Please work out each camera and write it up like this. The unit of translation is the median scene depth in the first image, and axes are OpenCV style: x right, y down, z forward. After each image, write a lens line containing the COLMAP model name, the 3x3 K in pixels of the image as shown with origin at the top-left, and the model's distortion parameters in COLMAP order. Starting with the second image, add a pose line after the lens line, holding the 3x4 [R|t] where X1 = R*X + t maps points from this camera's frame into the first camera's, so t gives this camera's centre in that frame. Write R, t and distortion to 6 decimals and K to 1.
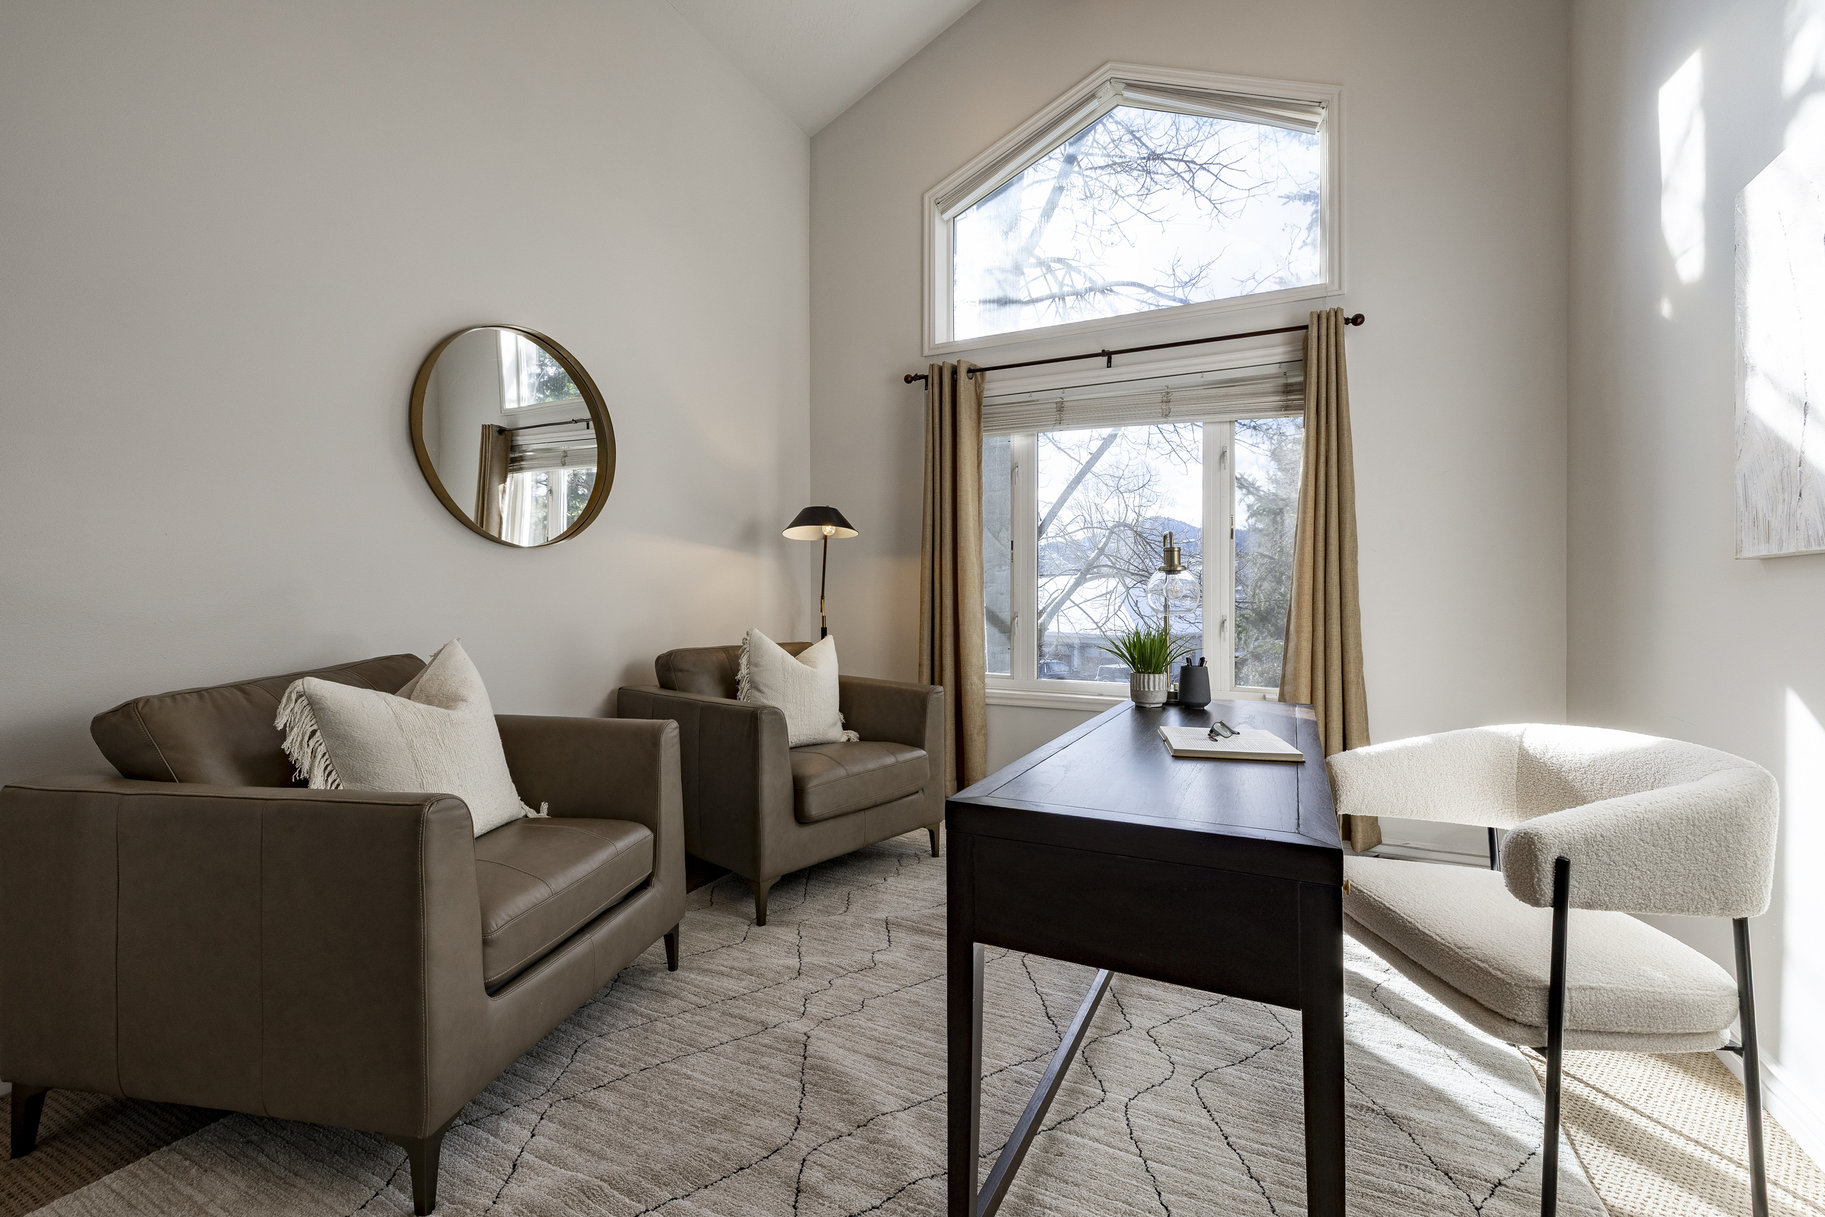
lens RADIAL K [[759.4, 0, 915.6], [0, 759.4, 601.4], [0, 0, 1]] dist [-0.012541, -0.000127]
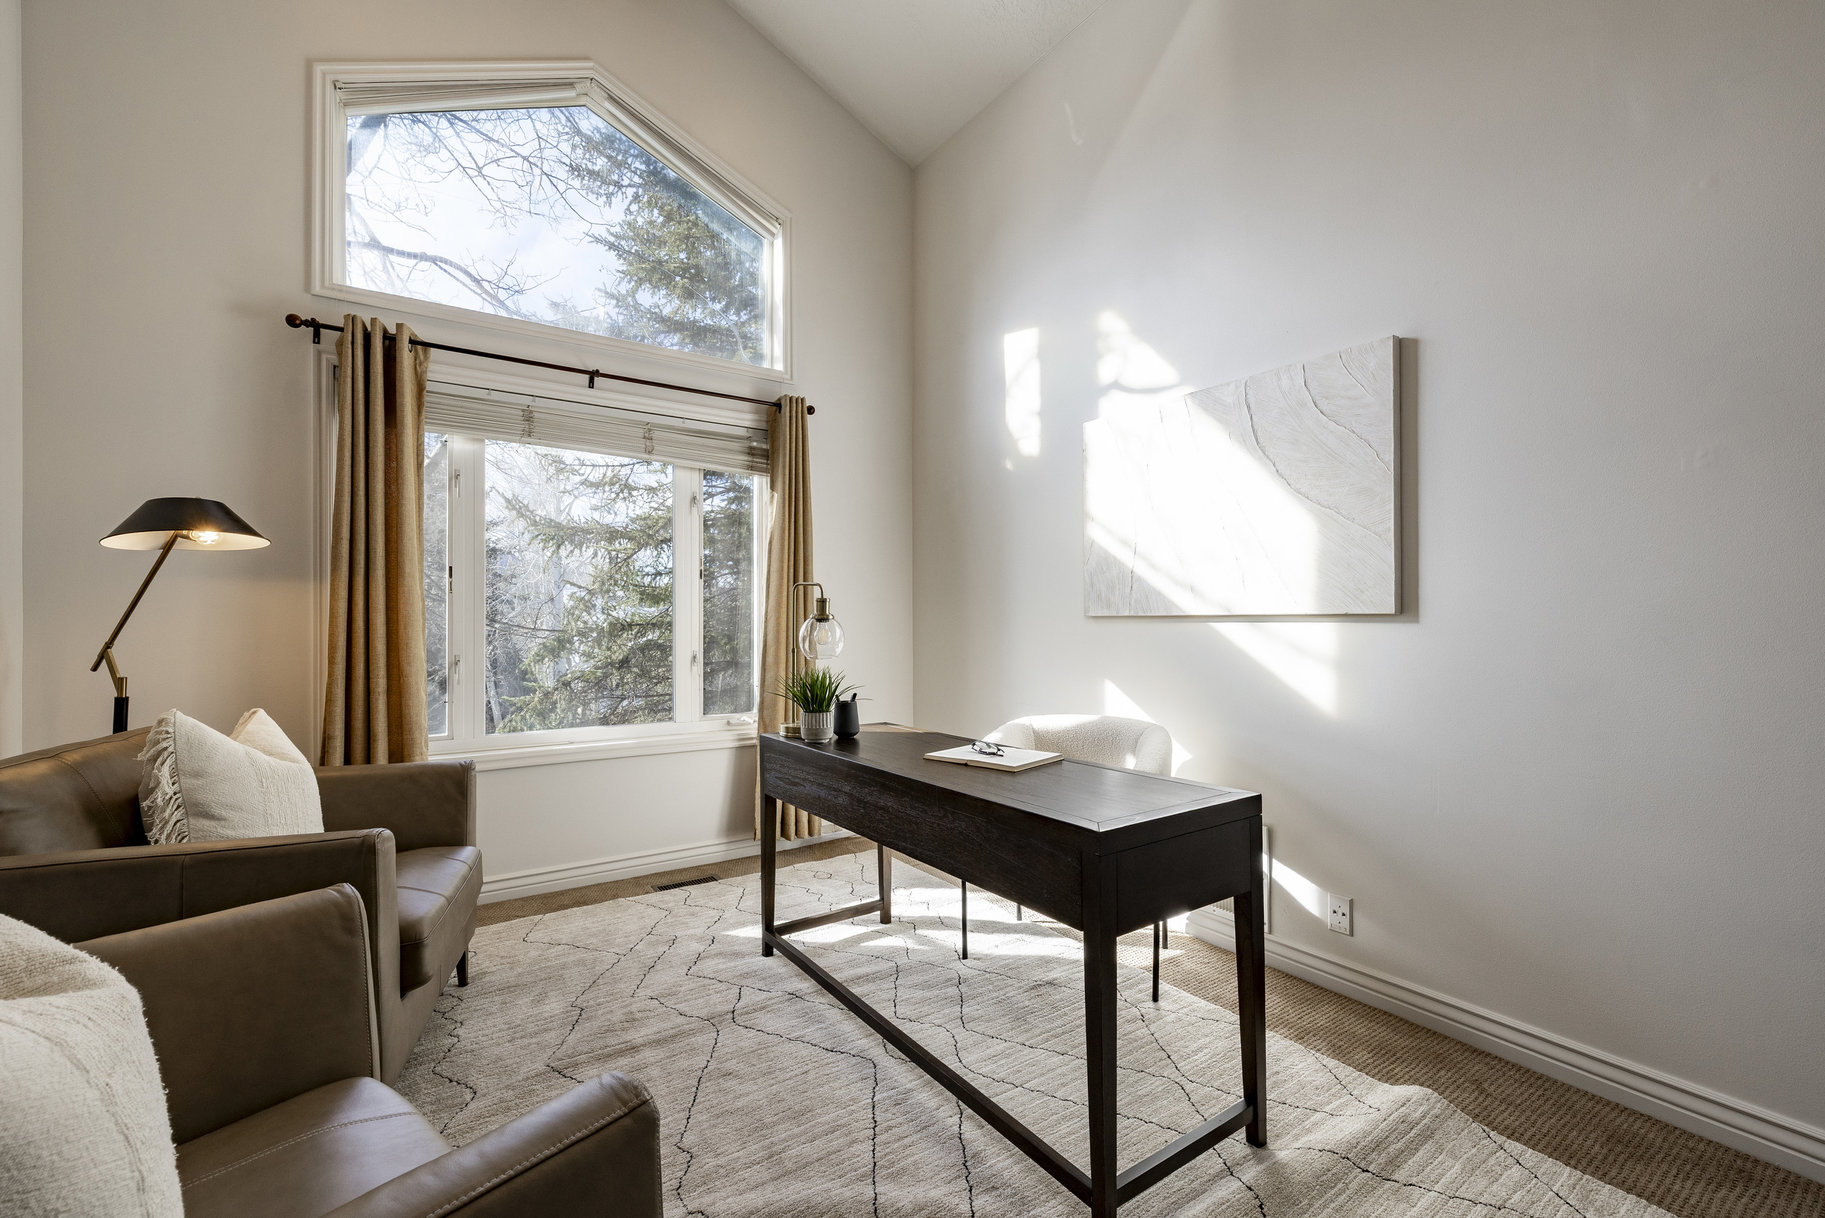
lens RADIAL K [[759.4, 0, 915.4], [0, 759.4, 615.0], [0, 0, 1]] dist [-0.012541, -0.000127]
pose [[0.490409, -0.000666, 0.871492, -0.389191], [0.006117, 0.999978, -0.002678, -0.028402], [-0.871471, 0.006644, 0.490403, 0.219407]]
